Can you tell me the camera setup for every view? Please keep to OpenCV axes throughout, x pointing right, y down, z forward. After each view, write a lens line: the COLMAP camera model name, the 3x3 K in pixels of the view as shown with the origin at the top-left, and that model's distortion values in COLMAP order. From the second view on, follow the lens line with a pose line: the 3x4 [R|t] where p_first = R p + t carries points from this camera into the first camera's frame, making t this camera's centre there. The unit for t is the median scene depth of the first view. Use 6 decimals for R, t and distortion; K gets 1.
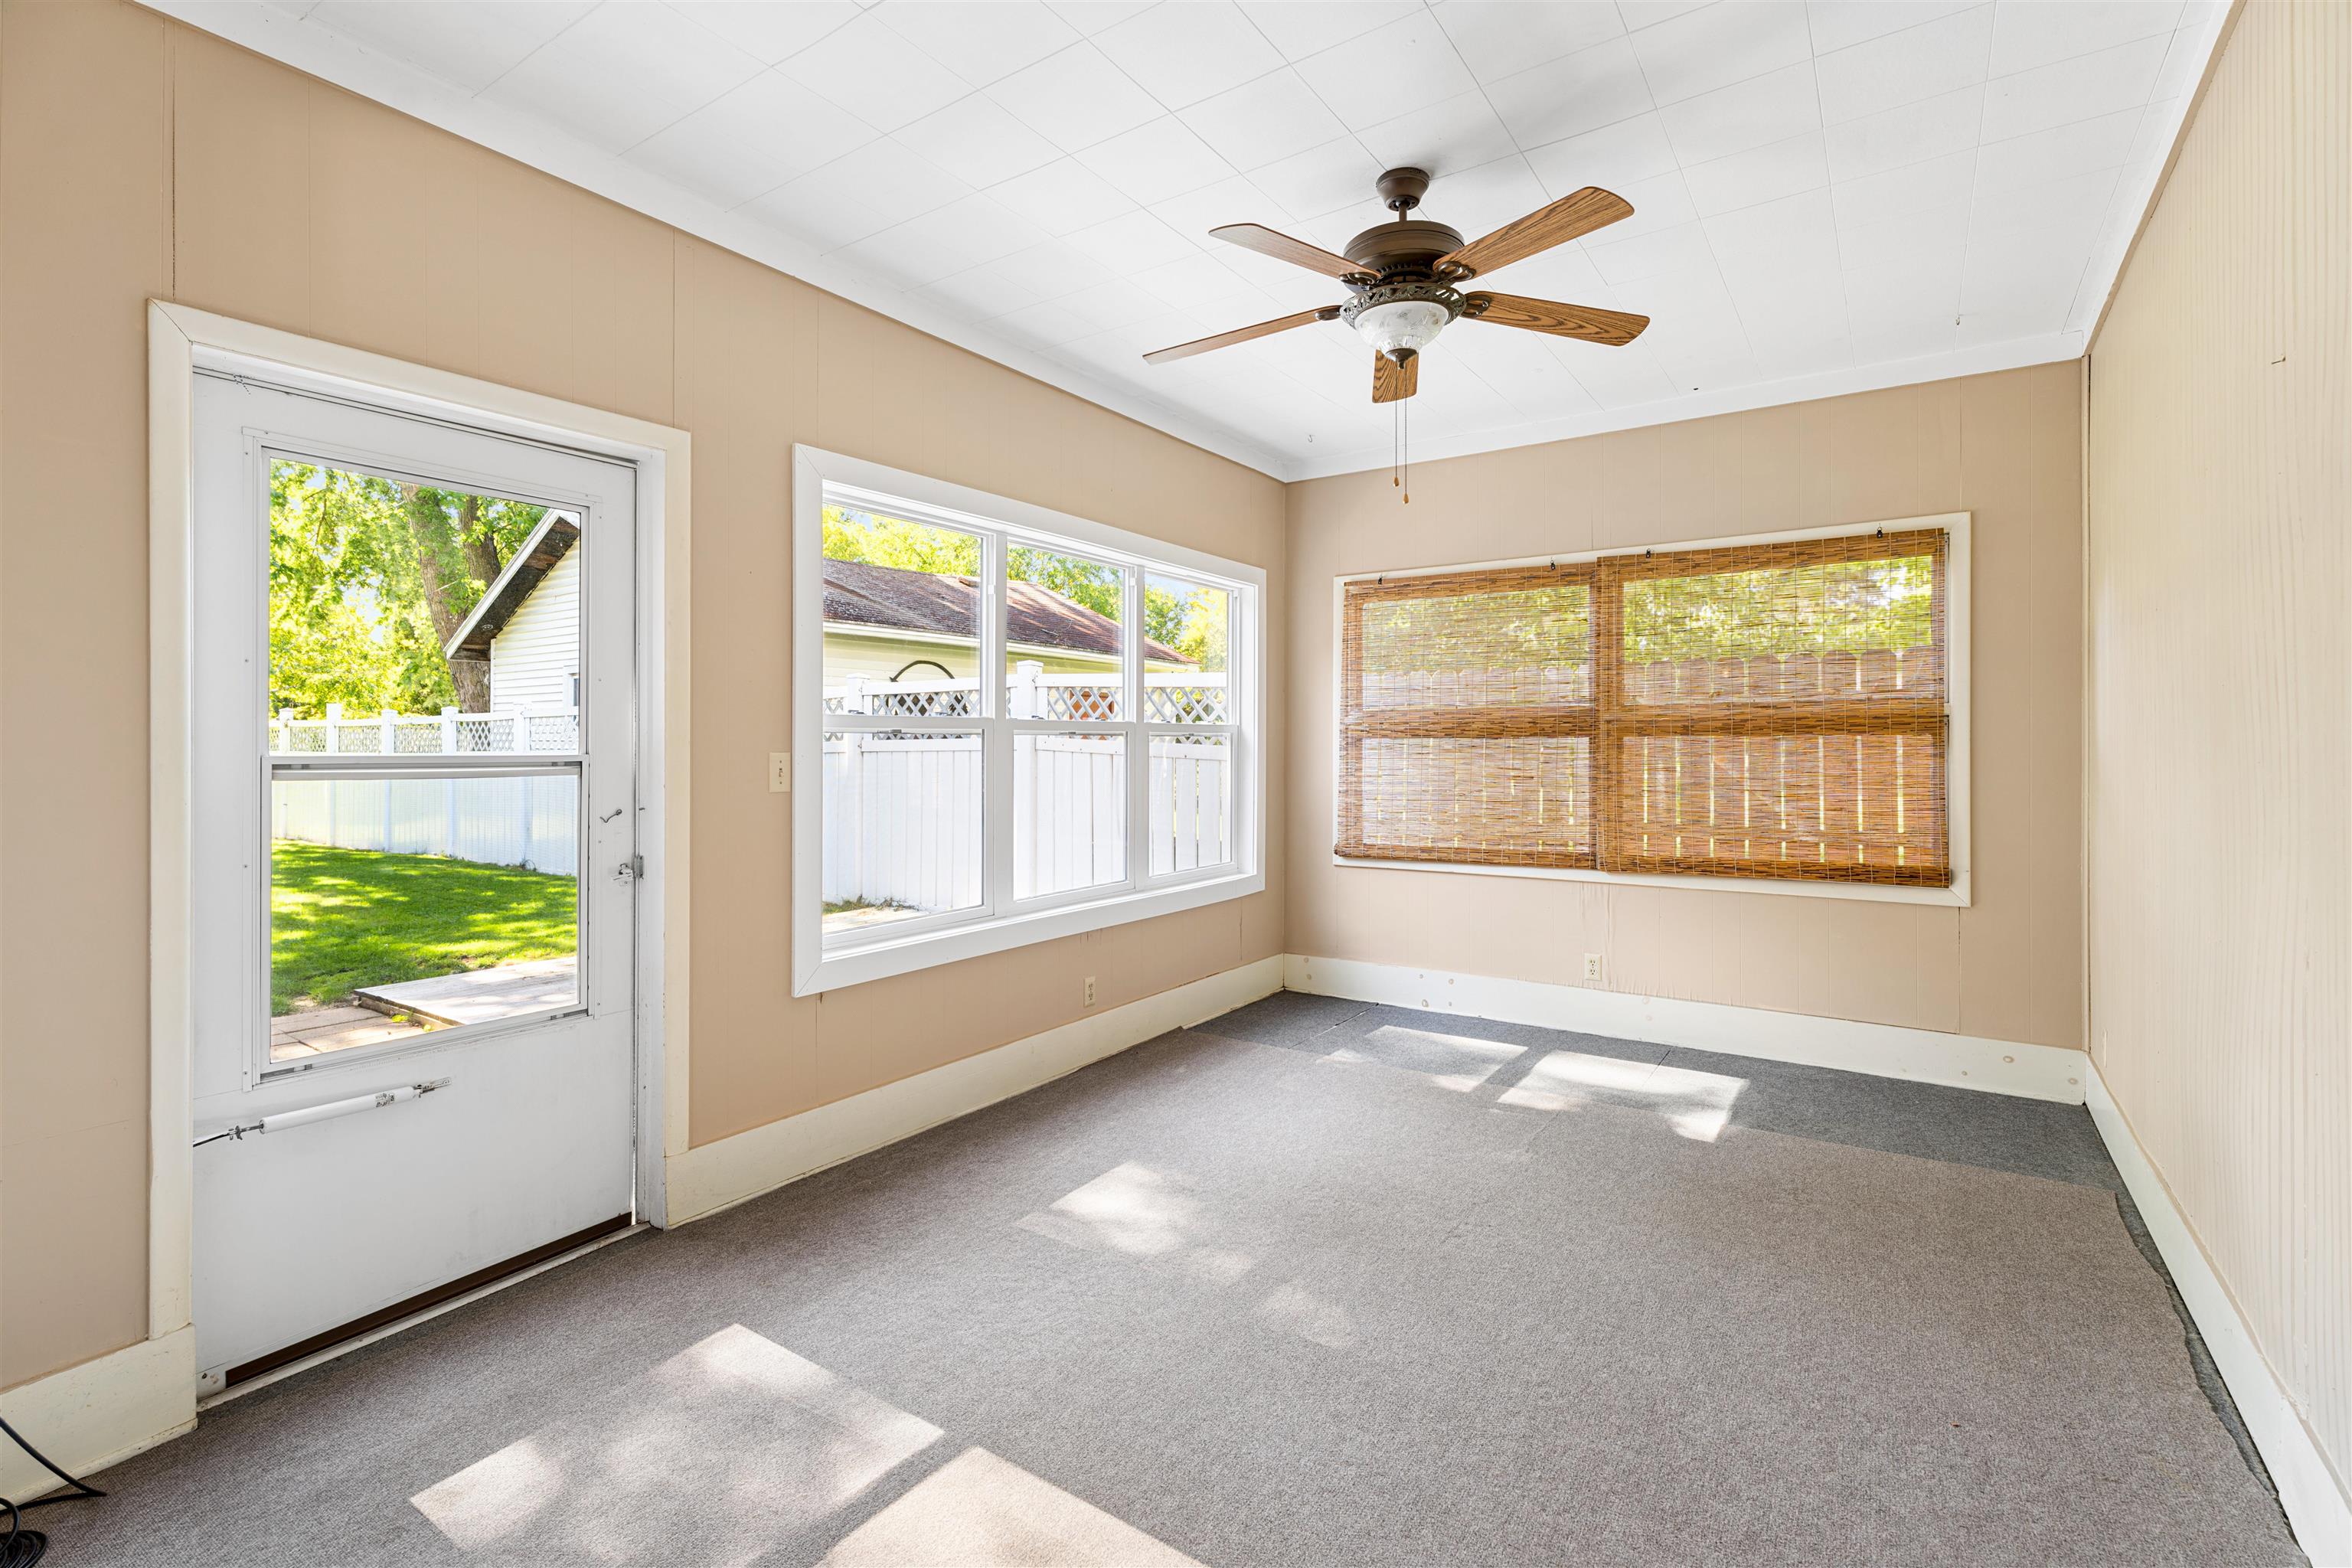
lens RADIAL K [[1062.0, 0, 1177.7], [0, 1062.0, 763.6], [0, 0, 1]] dist [0.003009, -0.000062]
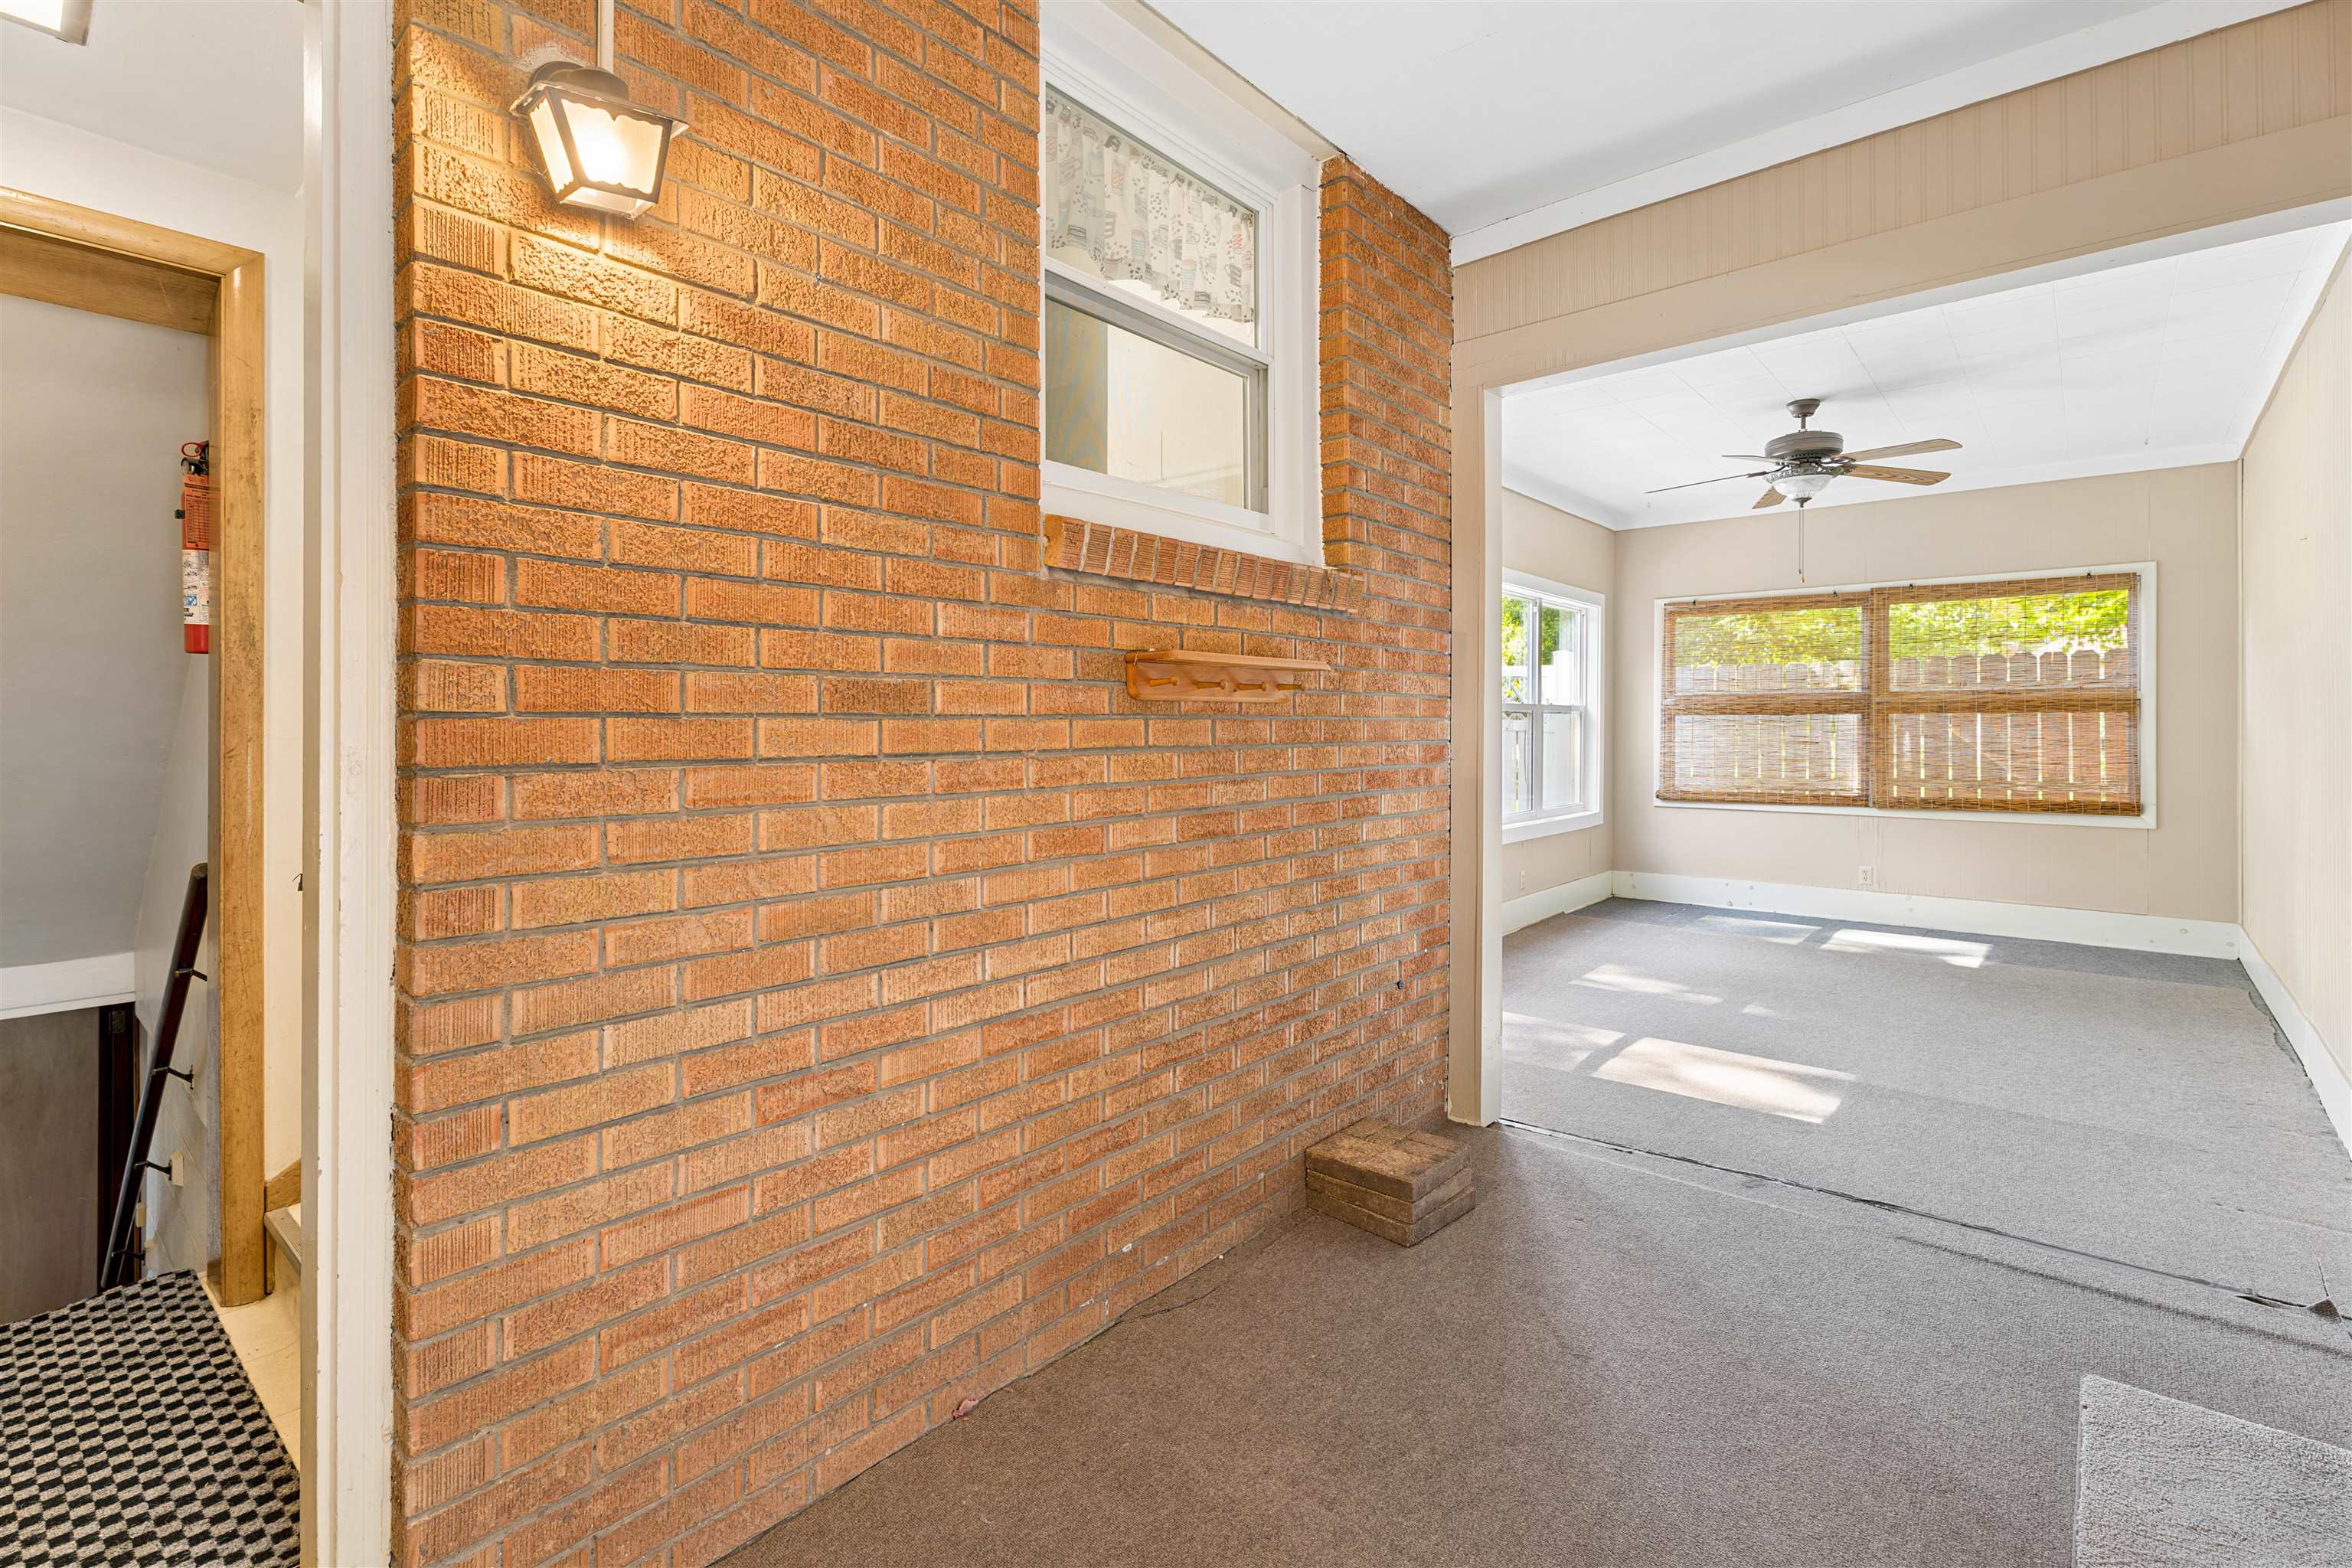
lens RADIAL K [[1062.0, 0, 1169.5], [0, 1062.0, 742.1], [0, 0, 1]] dist [0.003009, -0.000062]
pose [[0.993363, -0.000169, -0.115020, -0.378082], [0.000570, 0.999994, 0.003456, 0.007469], [0.115019, -0.003499, 0.993357, -0.531085]]
